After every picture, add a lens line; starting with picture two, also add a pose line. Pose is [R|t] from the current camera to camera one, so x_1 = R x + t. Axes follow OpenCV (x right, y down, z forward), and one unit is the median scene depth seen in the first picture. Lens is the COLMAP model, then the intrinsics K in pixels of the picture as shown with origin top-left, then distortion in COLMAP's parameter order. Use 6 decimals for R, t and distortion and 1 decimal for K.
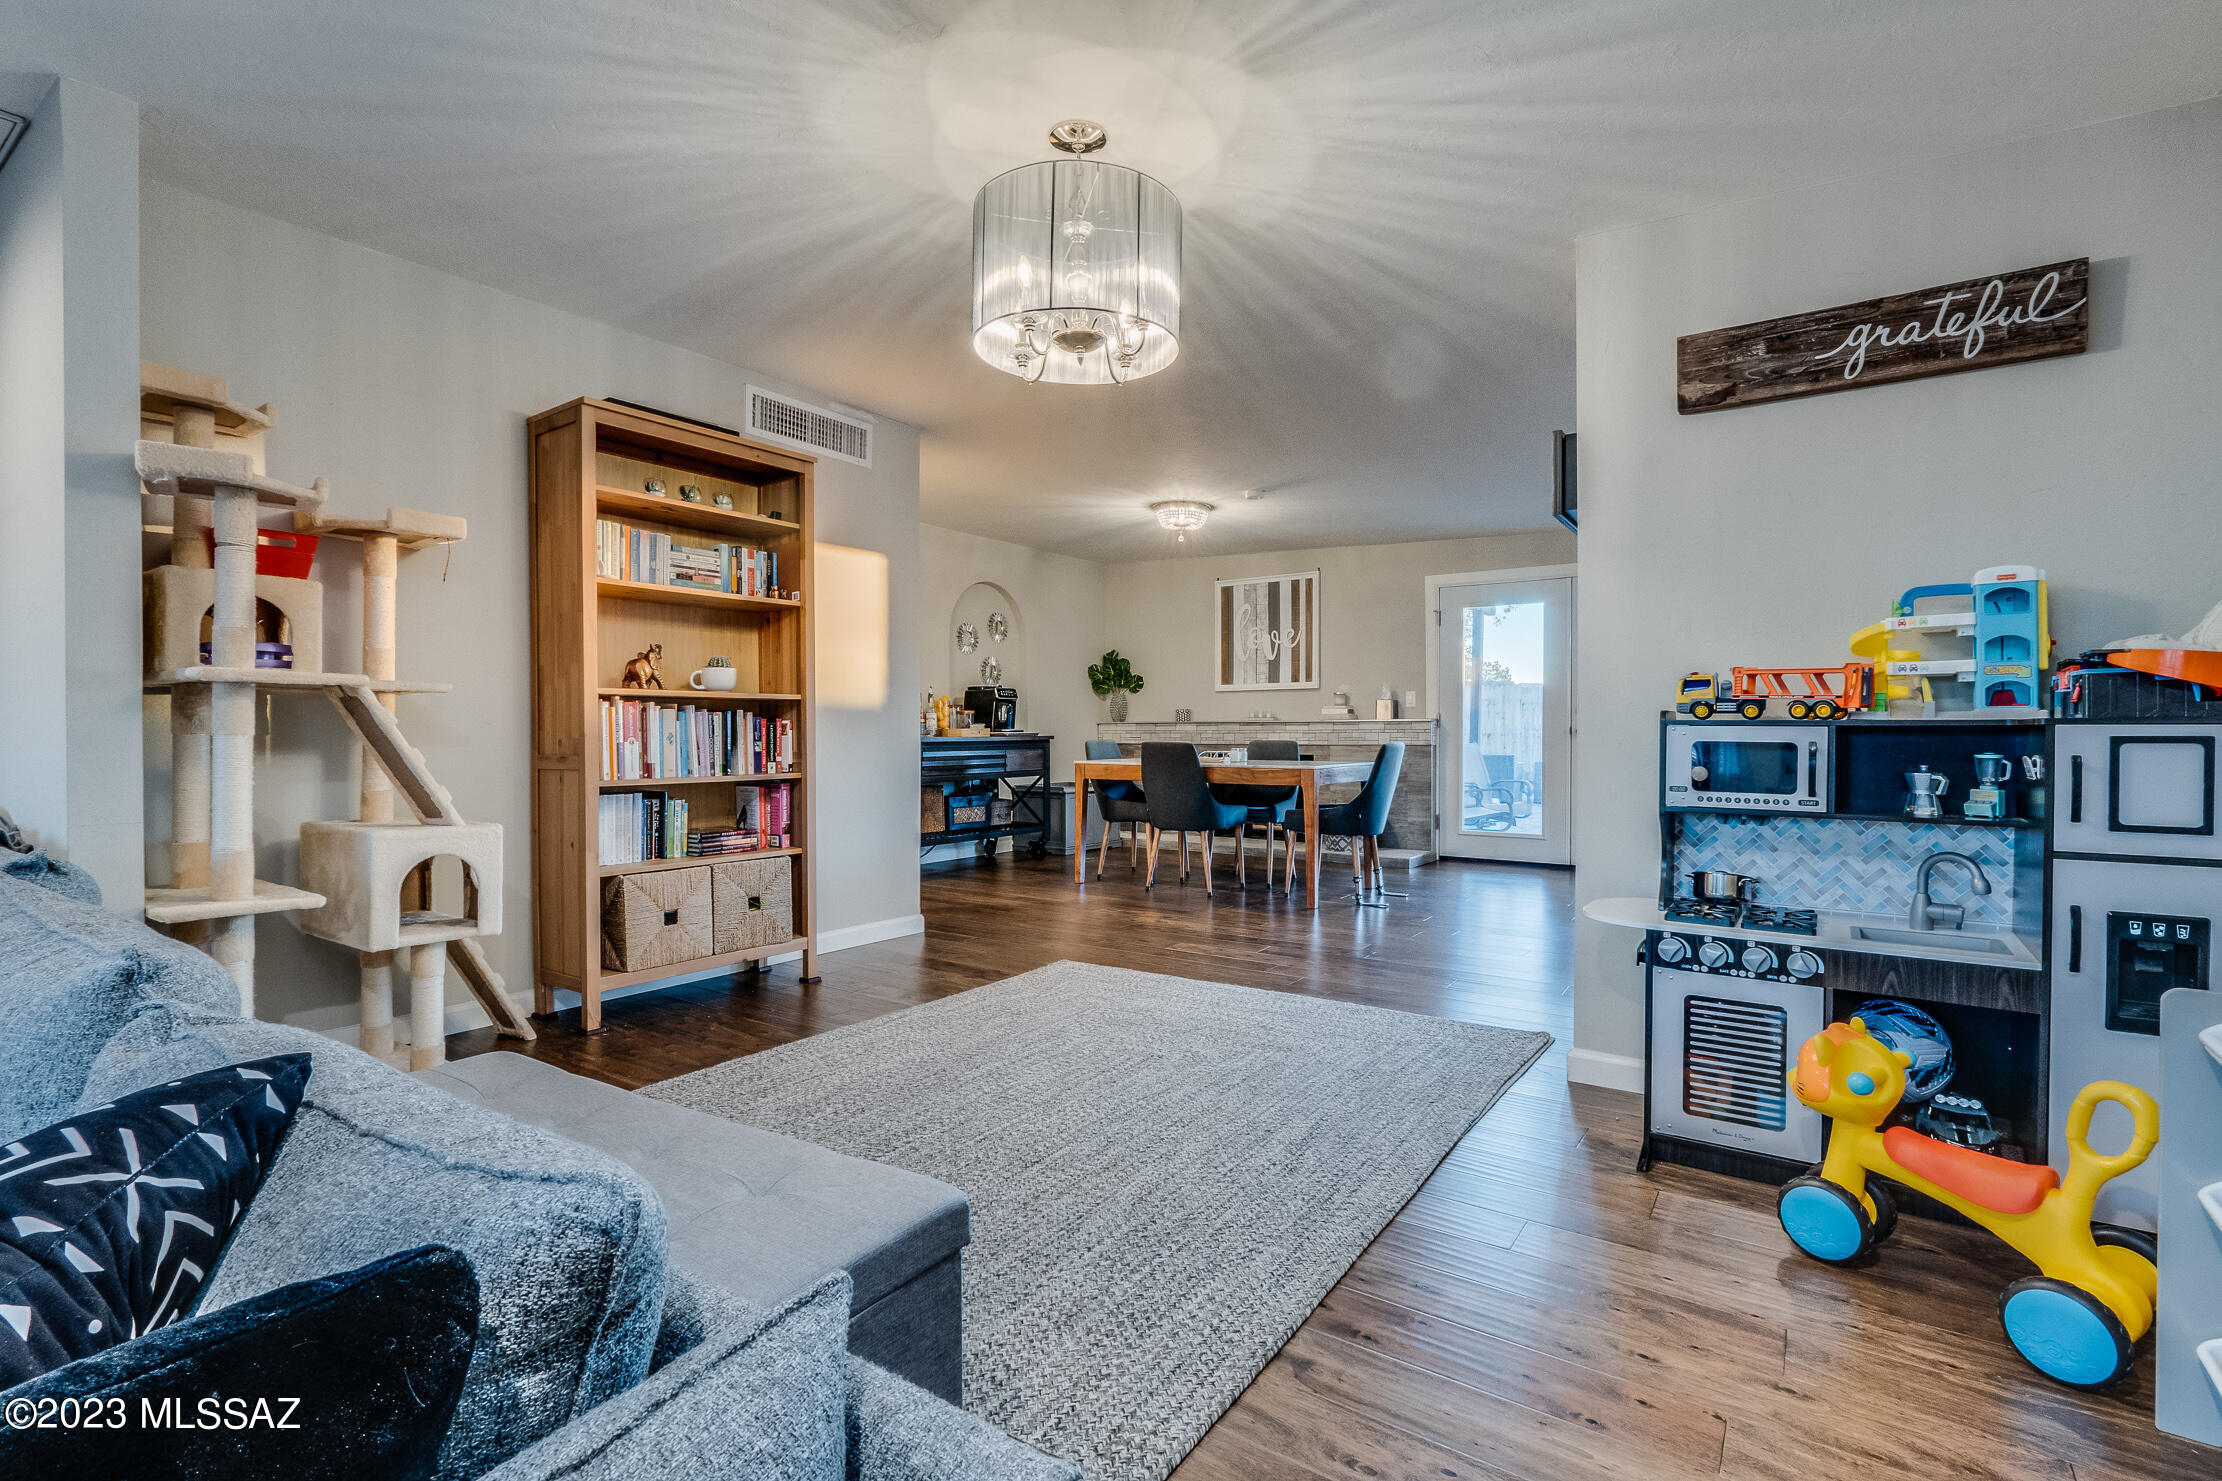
lens RADIAL K [[1024.7, 0, 1098.5], [0, 1024.7, 741.1], [0, 0, 1]] dist [-0.007169, 0.000181]
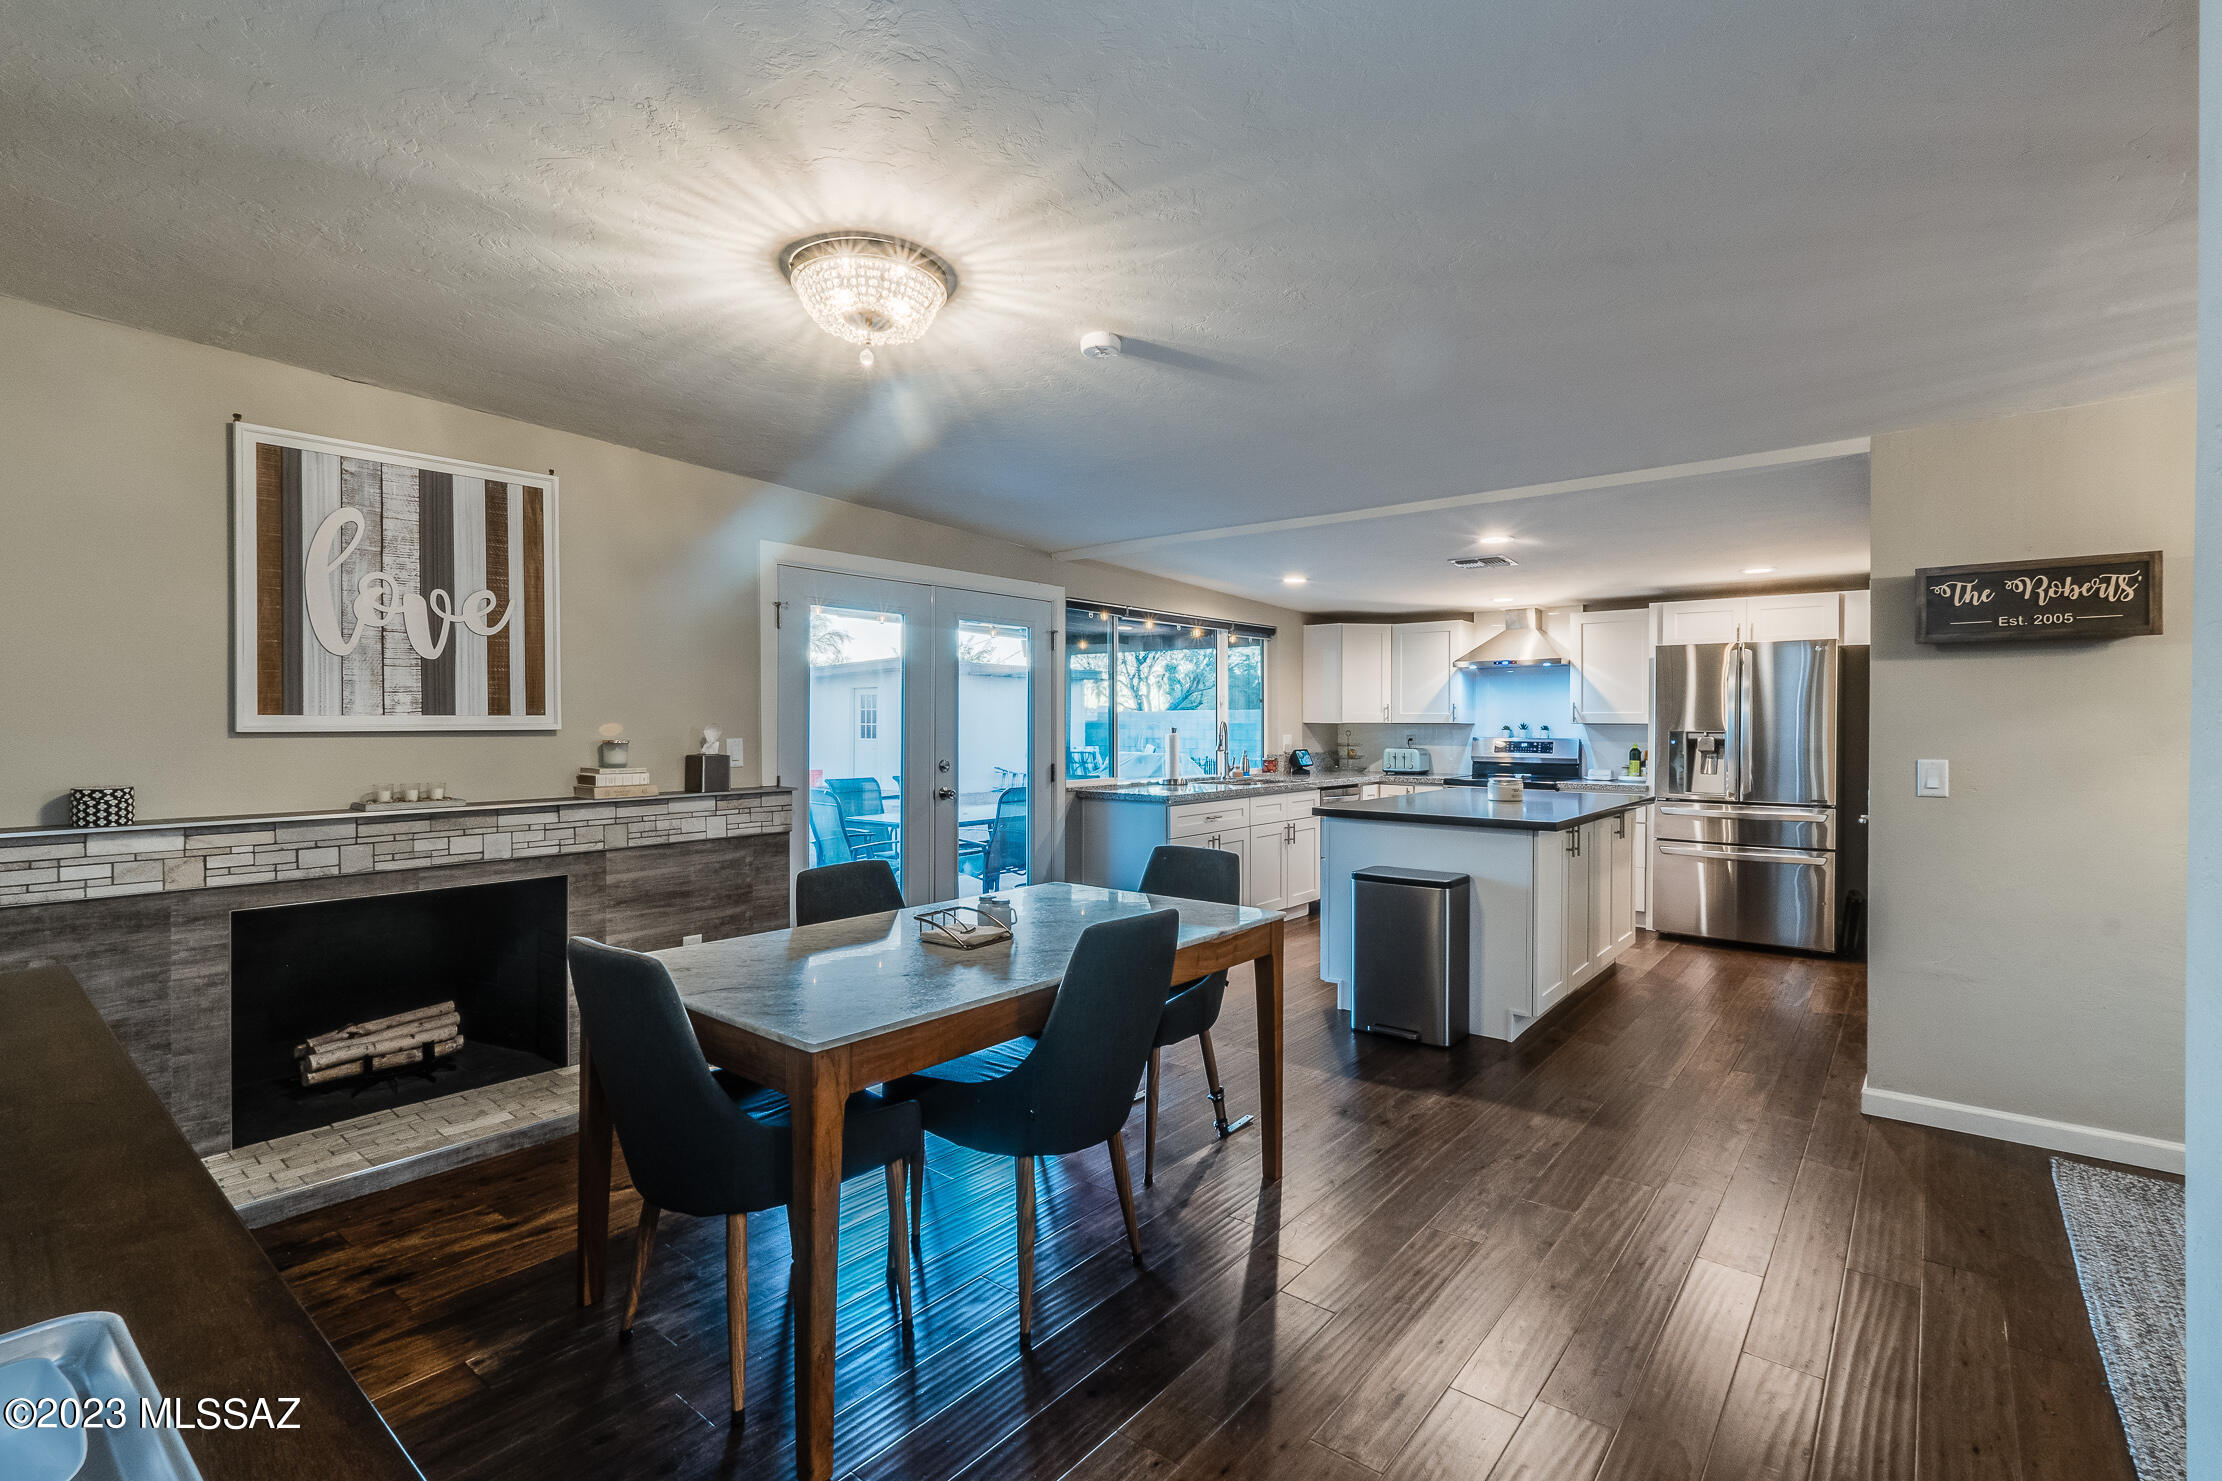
lens RADIAL K [[1037.6, 0, 1102.1], [0, 1037.6, 719.4], [0, 0, 1]] dist [-0.003212, -0.000044]
pose [[0.062803, 0.002763, 0.998022, -0.291948], [0.010215, 0.999942, -0.003411, -0.064311], [-0.997974, 0.010409, 0.062771, 0.891499]]
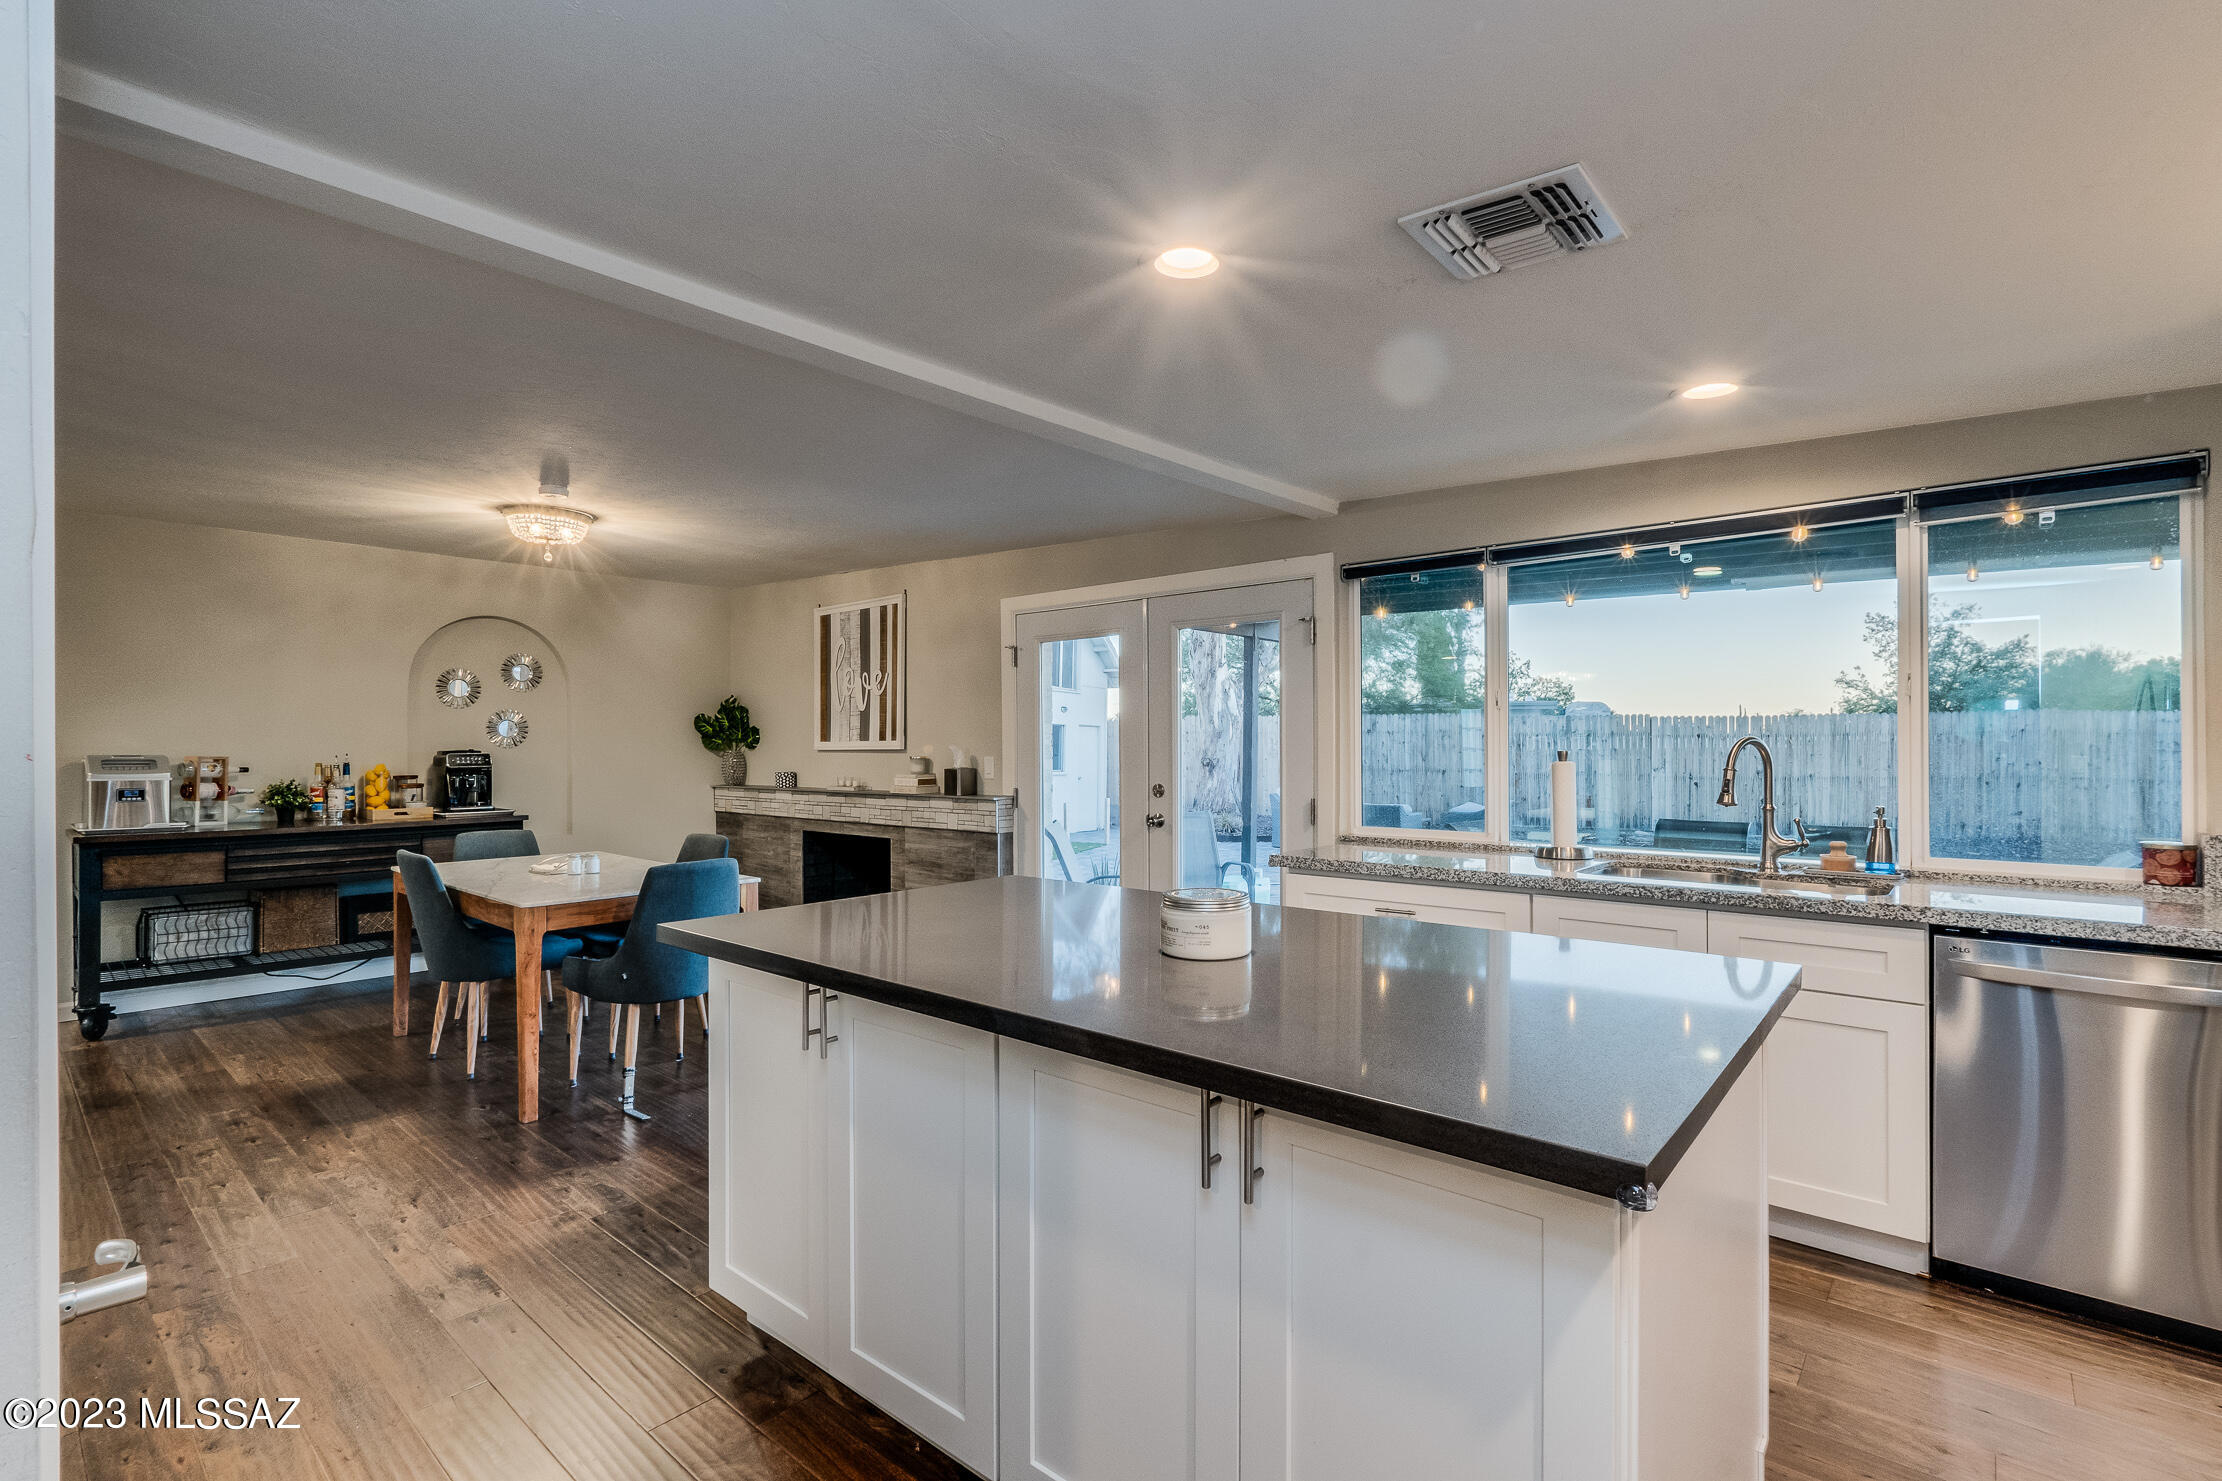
lens RADIAL K [[1024.7, 0, 1098.5], [0, 1024.7, 741.1], [0, 0, 1]] dist [-0.007169, 0.000181]
pose [[0.994113, -0.004180, -0.108271, 0.539395], [0.002583, 0.999886, -0.014883, -0.056907], [0.108321, 0.014516, 0.994010, 0.330584]]
